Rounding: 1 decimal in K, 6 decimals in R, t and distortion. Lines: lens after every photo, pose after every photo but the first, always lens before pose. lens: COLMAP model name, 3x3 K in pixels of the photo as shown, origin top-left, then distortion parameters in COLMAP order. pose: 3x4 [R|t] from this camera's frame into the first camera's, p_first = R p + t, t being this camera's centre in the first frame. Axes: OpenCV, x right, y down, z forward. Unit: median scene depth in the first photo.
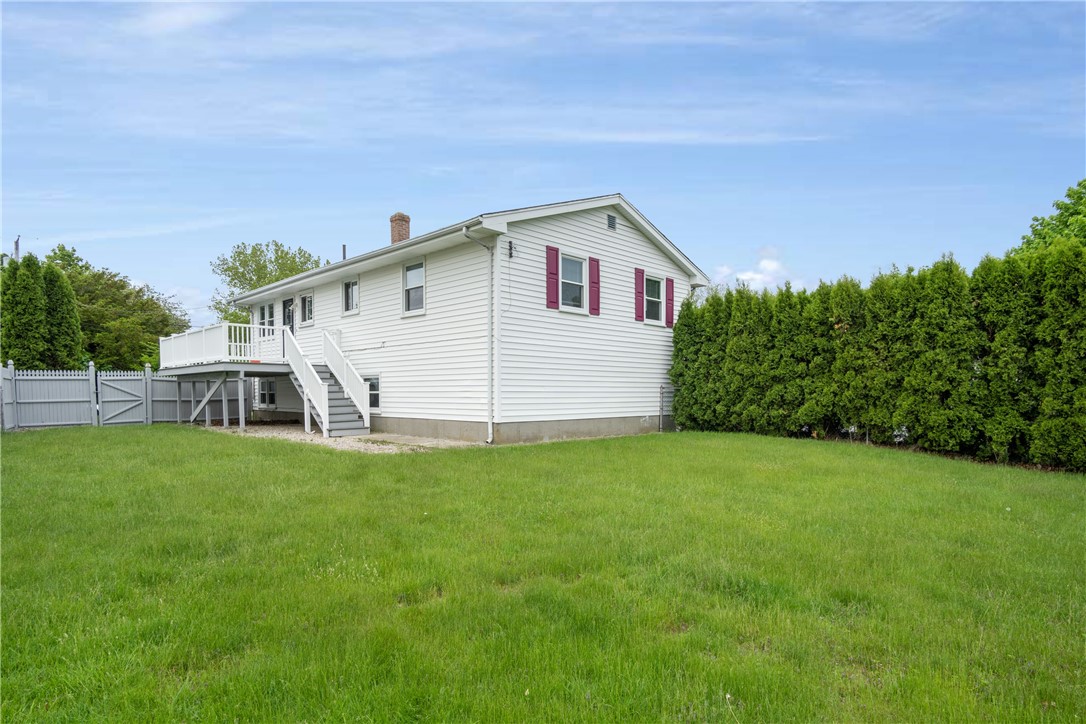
lens RADIAL K [[588.0, 0, 548.4], [0, 588.0, 400.5], [0, 0, 1]] dist [-0.002361, 0.000980]
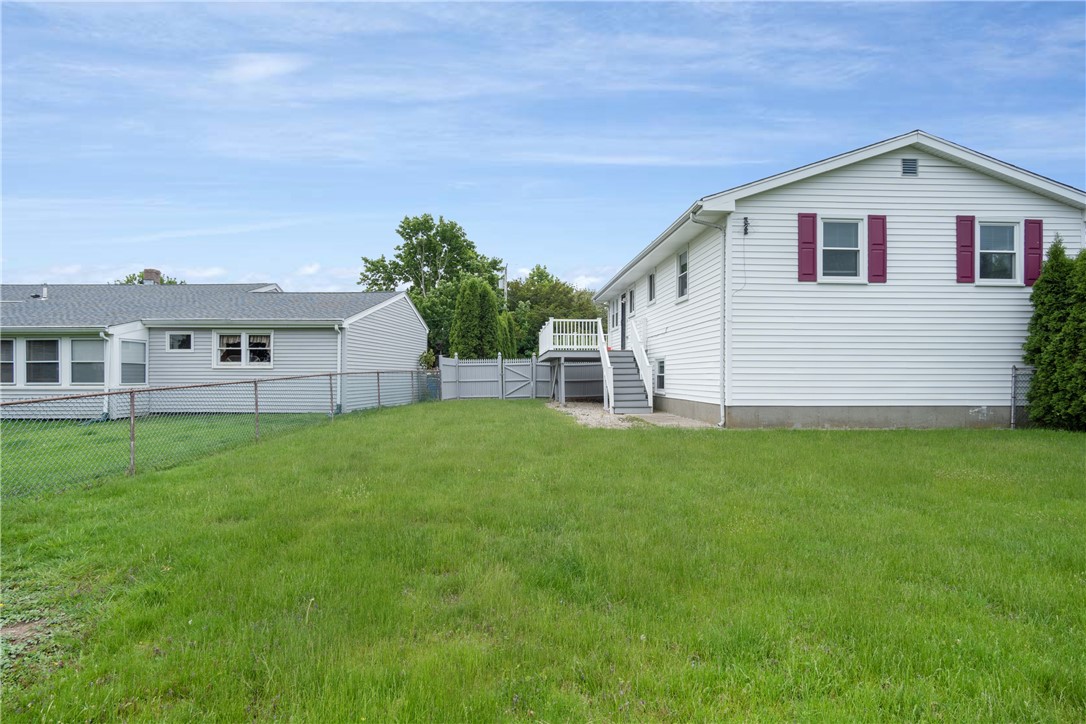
lens RADIAL K [[588.0, 0, 542.3], [0, 588.0, 367.2], [0, 0, 1]] dist [-0.002361, 0.000980]
pose [[0.738136, -0.007872, -0.674606, 0.279780], [-0.010746, 0.999668, -0.023424, 0.000281], [0.674567, 0.024540, 0.737806, 0.058839]]
